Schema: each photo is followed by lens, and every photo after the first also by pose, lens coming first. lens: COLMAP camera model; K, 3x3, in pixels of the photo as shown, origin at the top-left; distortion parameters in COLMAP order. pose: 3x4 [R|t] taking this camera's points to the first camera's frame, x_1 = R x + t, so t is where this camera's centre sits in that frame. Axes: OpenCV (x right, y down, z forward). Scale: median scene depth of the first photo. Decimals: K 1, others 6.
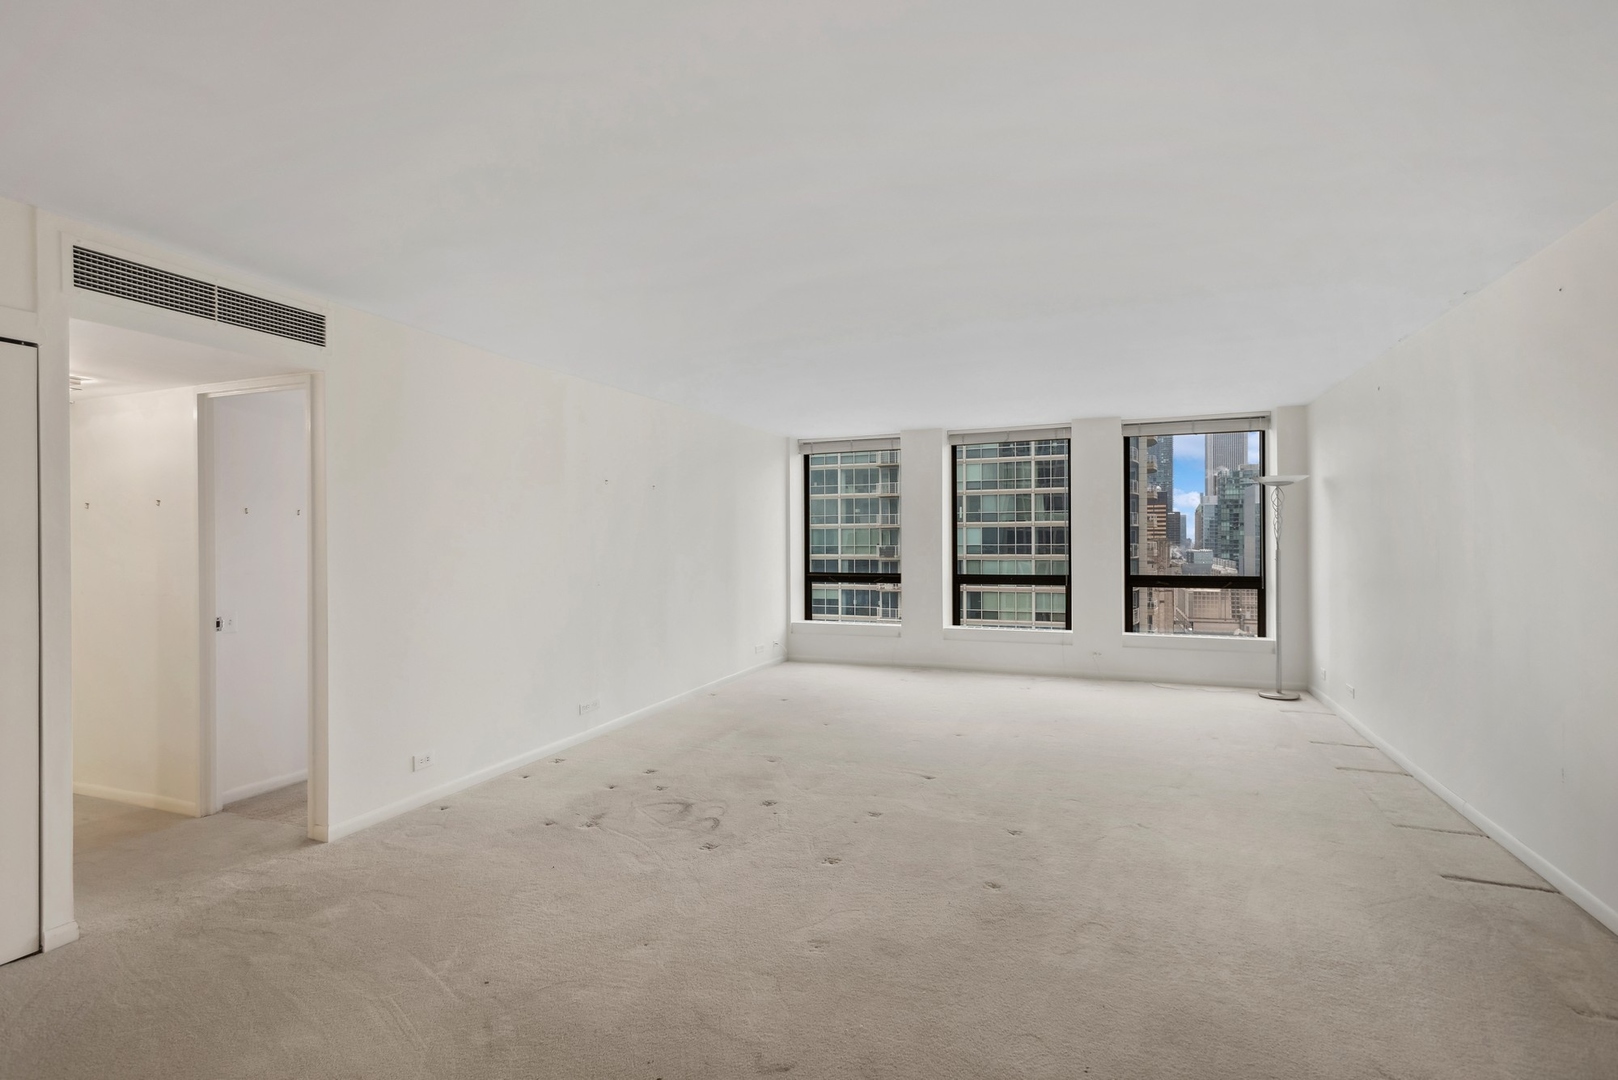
lens RADIAL K [[793.1, 0, 801.5], [0, 793.1, 539.2], [0, 0, 1]] dist [0.006849, -0.000208]
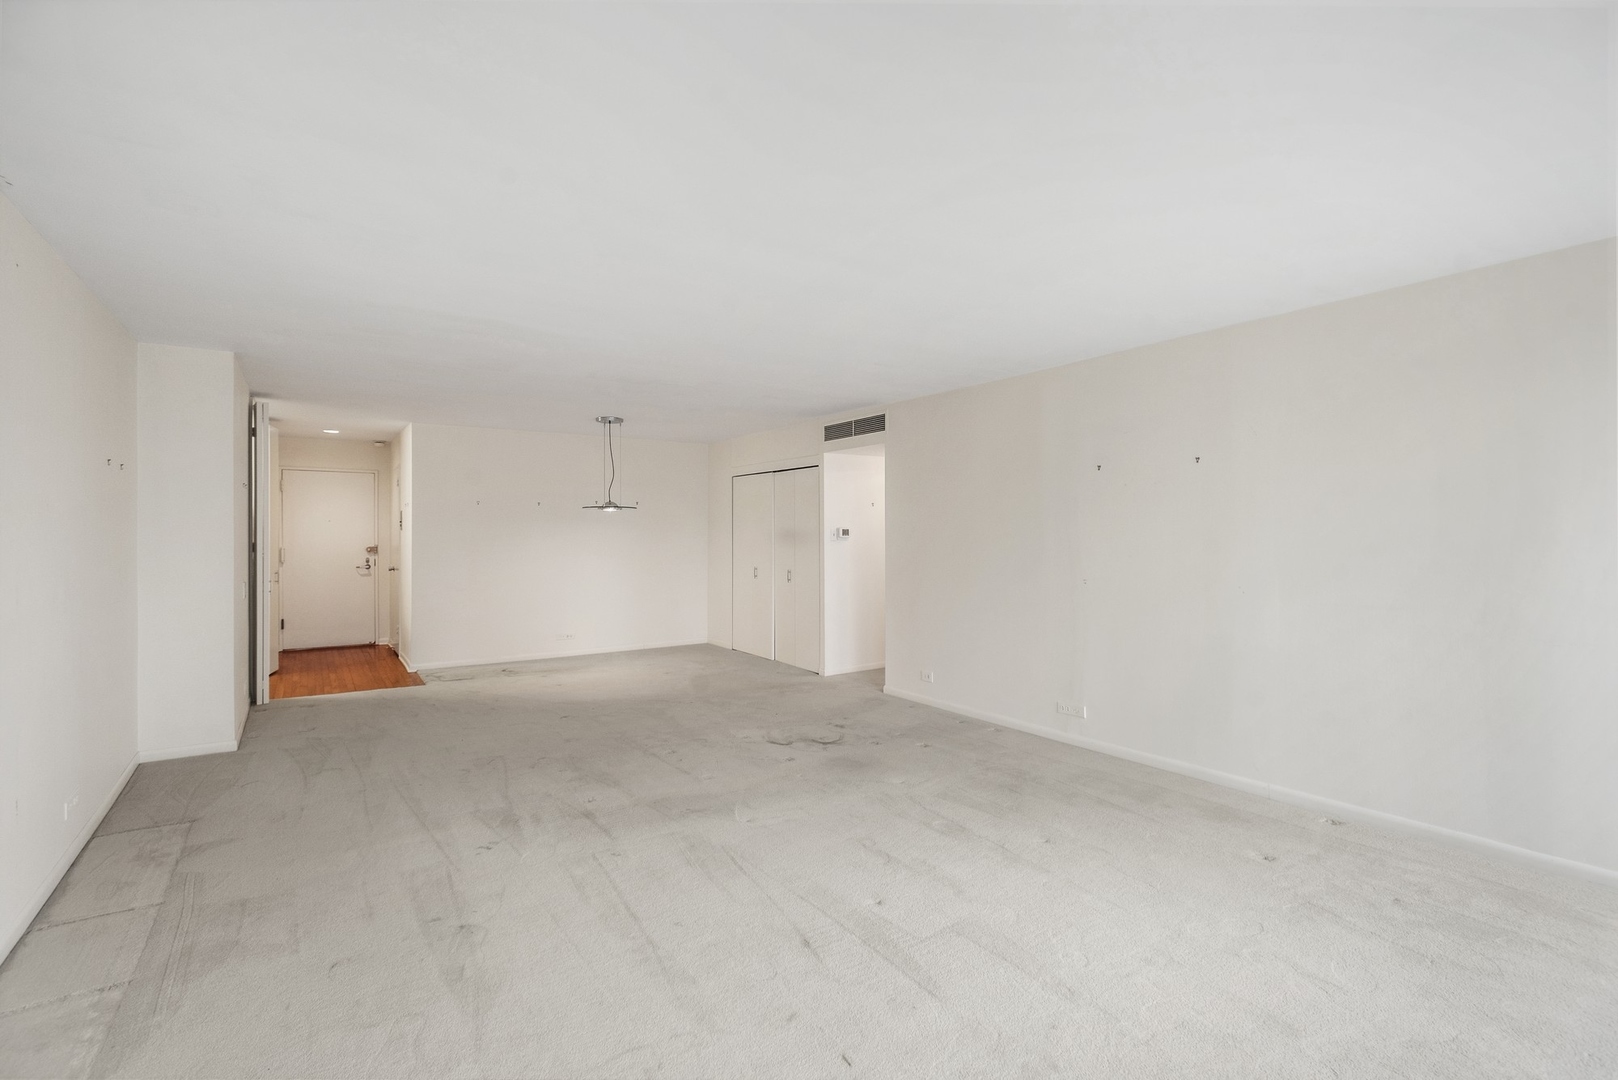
lens RADIAL K [[793.1, 0, 808.3], [0, 793.1, 539.2], [0, 0, 1]] dist [0.006849, -0.000208]
pose [[-0.587765, 0.005023, -0.809016, 0.051392], [-0.000561, 0.999978, 0.006616, 0.000034], [0.809032, 0.004343, -0.587749, 0.098884]]
